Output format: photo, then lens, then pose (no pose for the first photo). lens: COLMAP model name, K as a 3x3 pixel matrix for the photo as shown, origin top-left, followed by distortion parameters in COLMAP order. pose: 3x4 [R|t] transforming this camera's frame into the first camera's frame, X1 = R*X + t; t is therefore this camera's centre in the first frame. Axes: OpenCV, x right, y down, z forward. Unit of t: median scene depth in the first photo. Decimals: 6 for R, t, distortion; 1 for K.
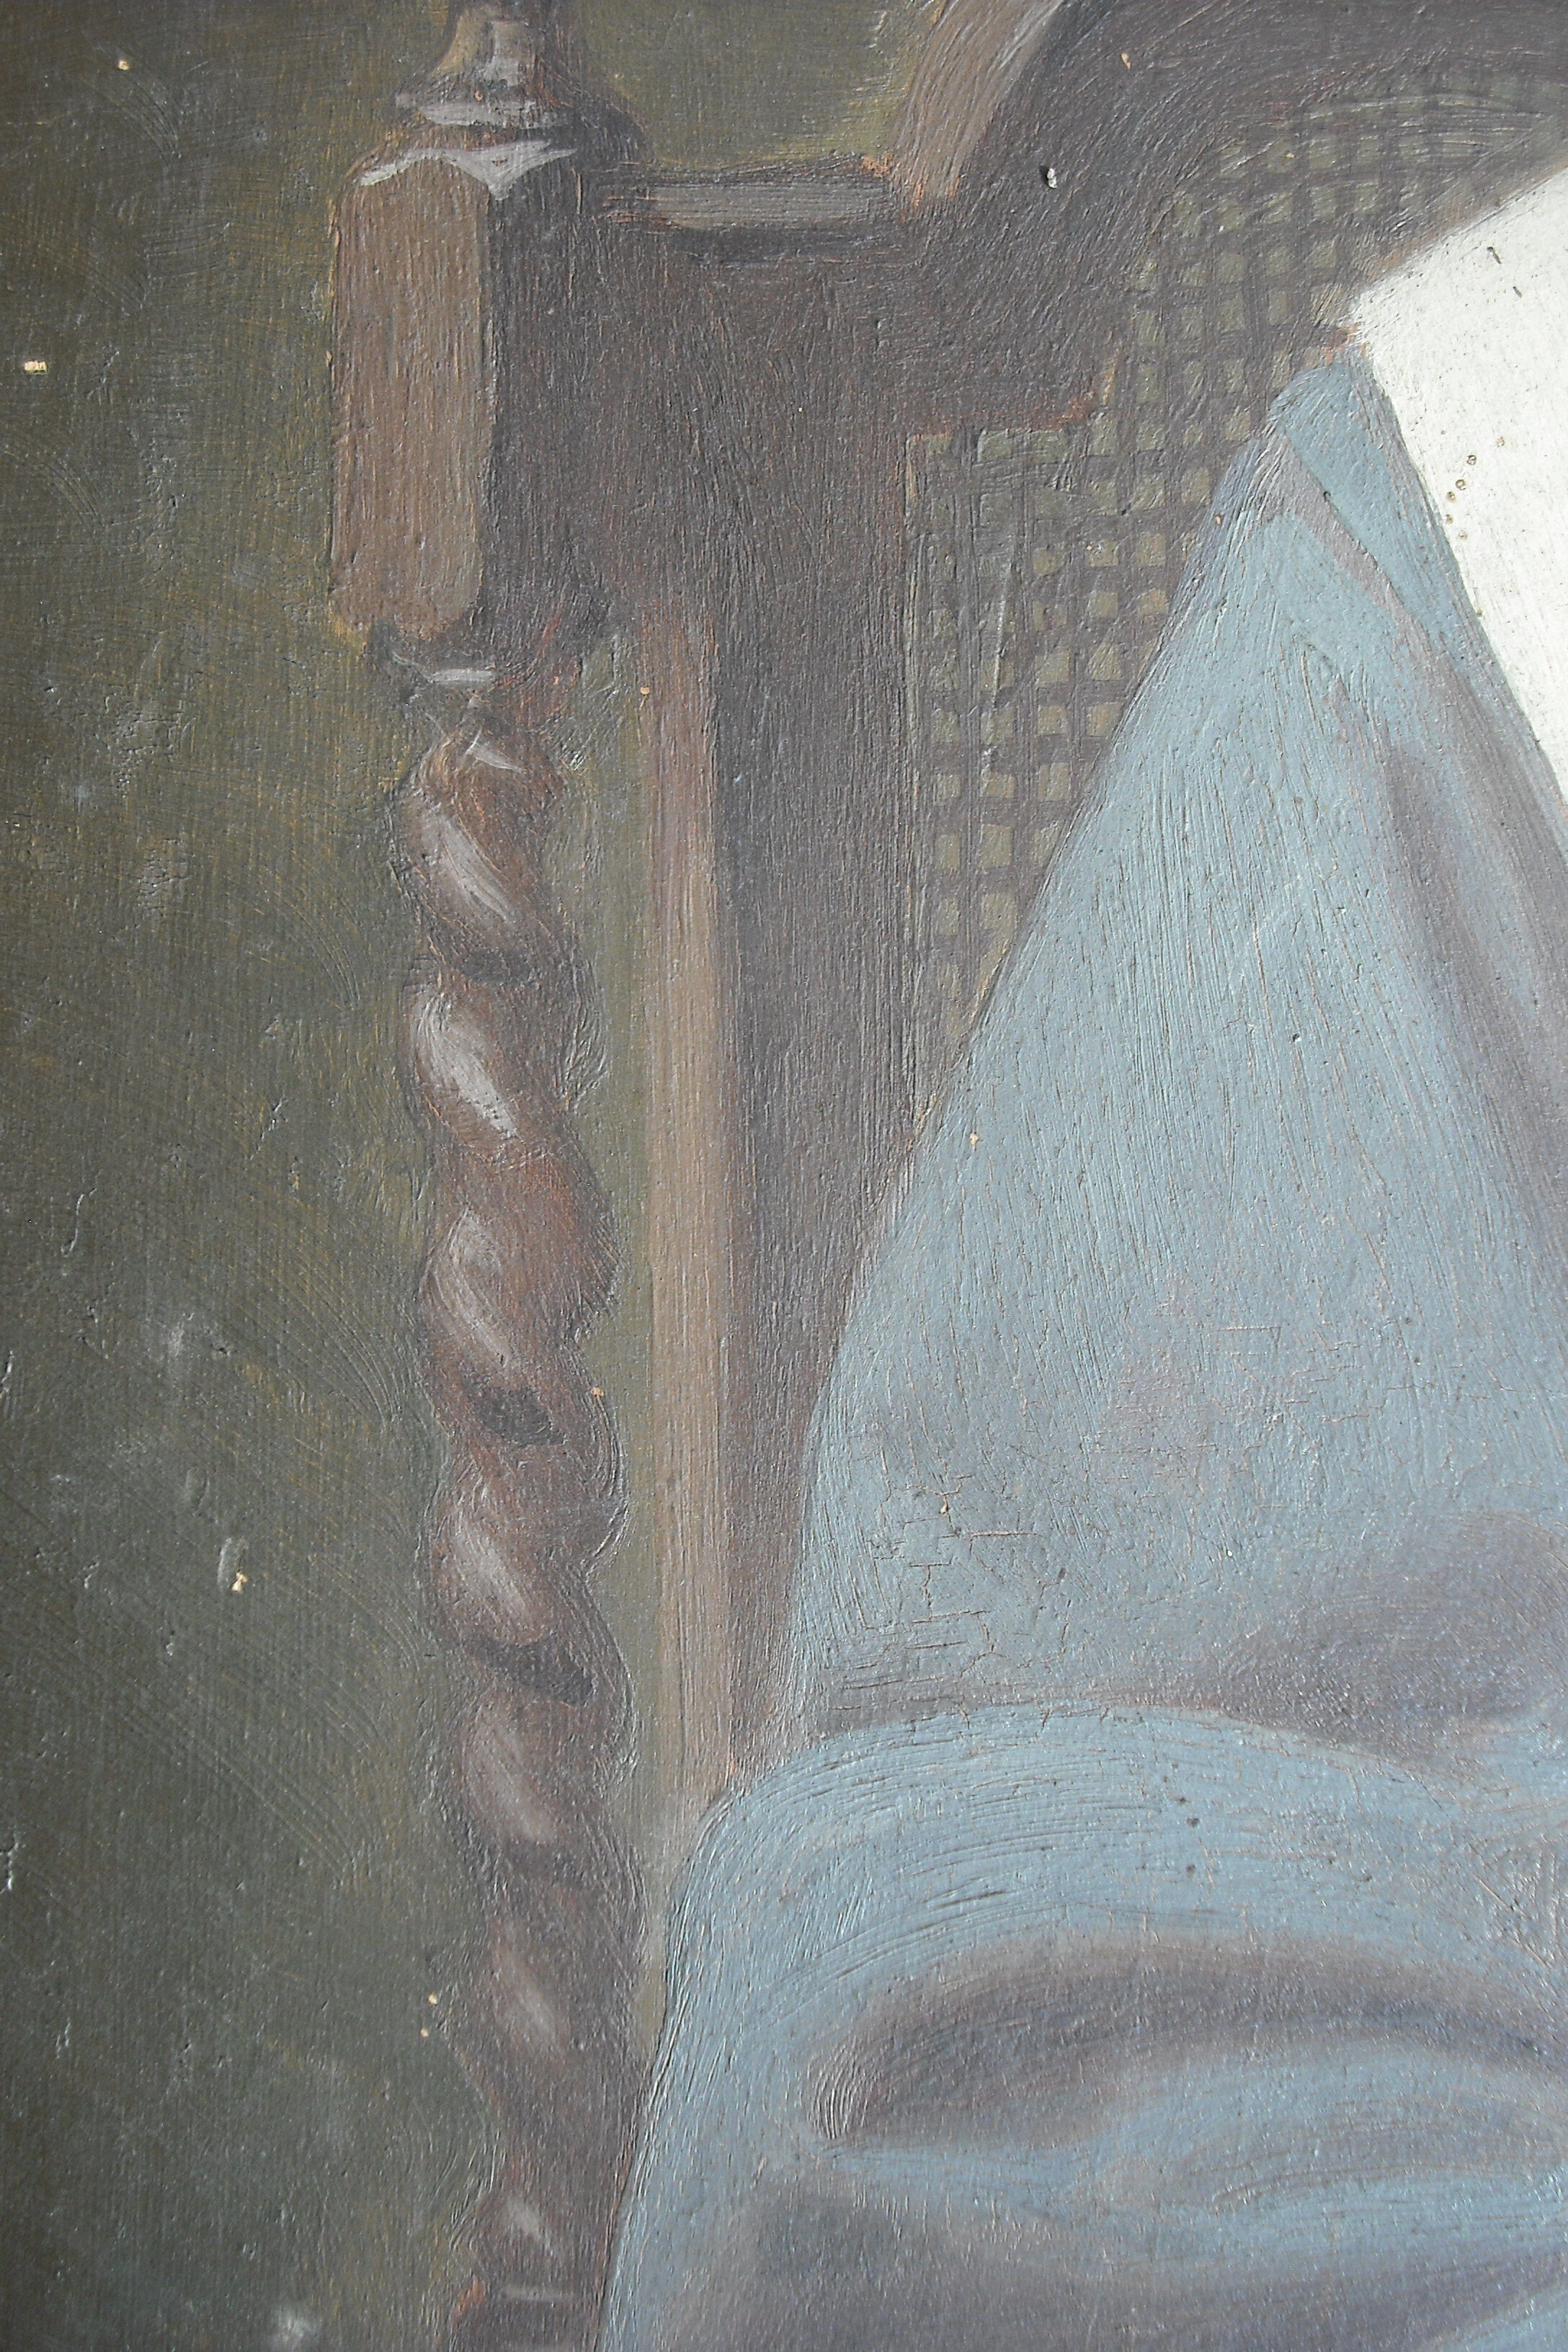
lens RADIAL K [[2792.2, 0, 826.4], [0, 2792.2, 1209.4], [0, 0, 1]] dist [-0.122072, 0.000000]
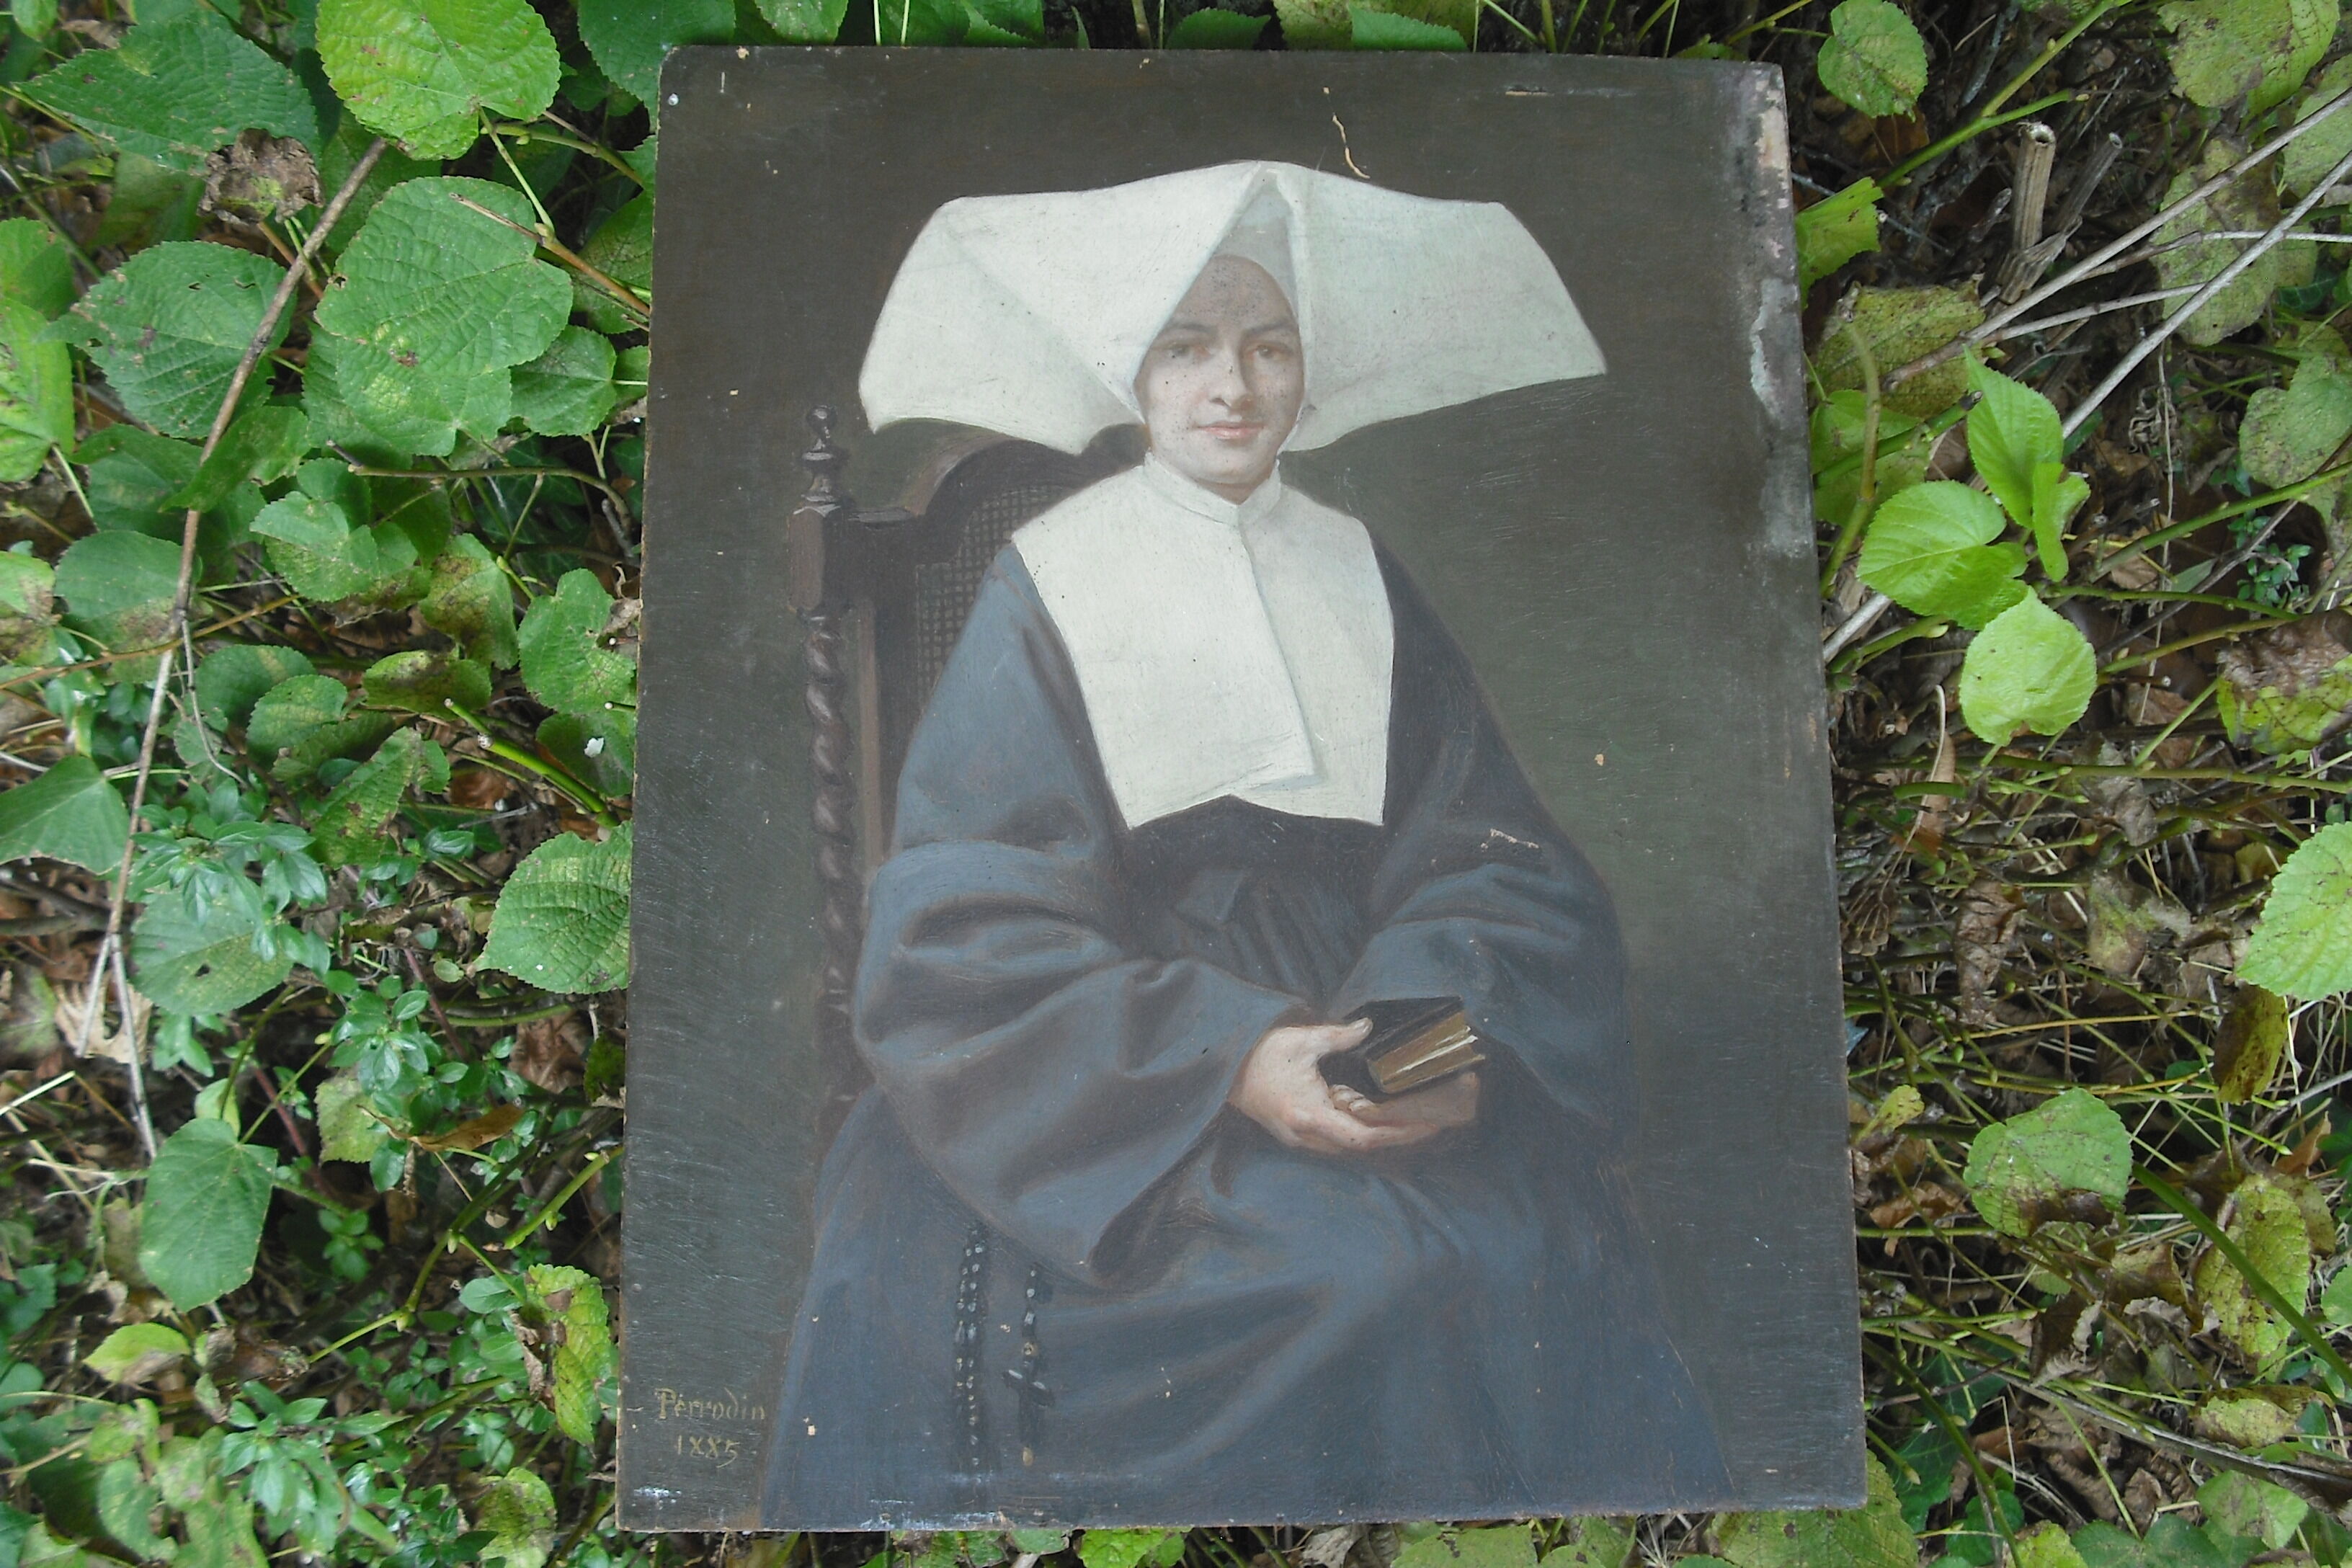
lens RADIAL K [[2792.2, 0, 1170.7], [0, 2792.2, 788.5], [0, 0, 1]] dist [-0.122072, 0.000000]
pose [[0.996013, -0.025848, 0.085377, 0.045974], [0.047963, 0.962156, -0.268246, 1.318682], [-0.075212, 0.271271, 0.959560, -3.320338]]
